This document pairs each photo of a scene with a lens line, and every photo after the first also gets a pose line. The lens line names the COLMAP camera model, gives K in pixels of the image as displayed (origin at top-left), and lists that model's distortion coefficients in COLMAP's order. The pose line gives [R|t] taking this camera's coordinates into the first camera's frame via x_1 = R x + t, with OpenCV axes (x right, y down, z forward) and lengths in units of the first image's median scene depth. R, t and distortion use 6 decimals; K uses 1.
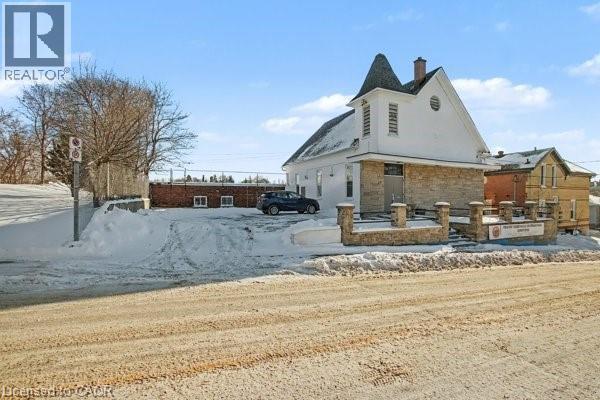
lens RADIAL K [[286.8, 0, 297.3], [0, 286.8, 199.2], [0, 0, 1]] dist [-0.030704, 0.000472]
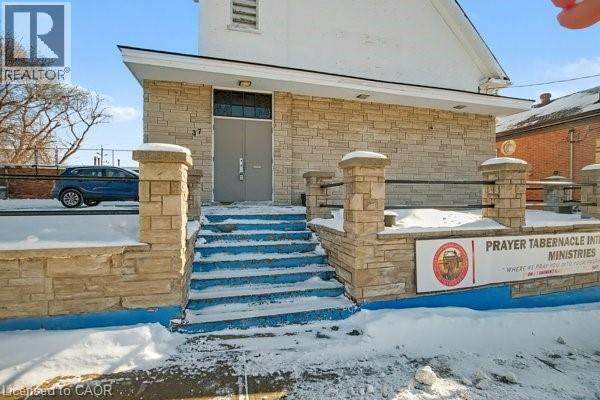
lens RADIAL K [[286.8, 0, 302.4], [0, 286.8, 203.1], [0, 0, 1]] dist [-0.030704, 0.000472]
pose [[0.987996, -0.002818, -0.154453, 0.573507], [0.004179, 0.999955, 0.008491, 0.051482], [0.154423, -0.009035, 0.987964, 0.668480]]
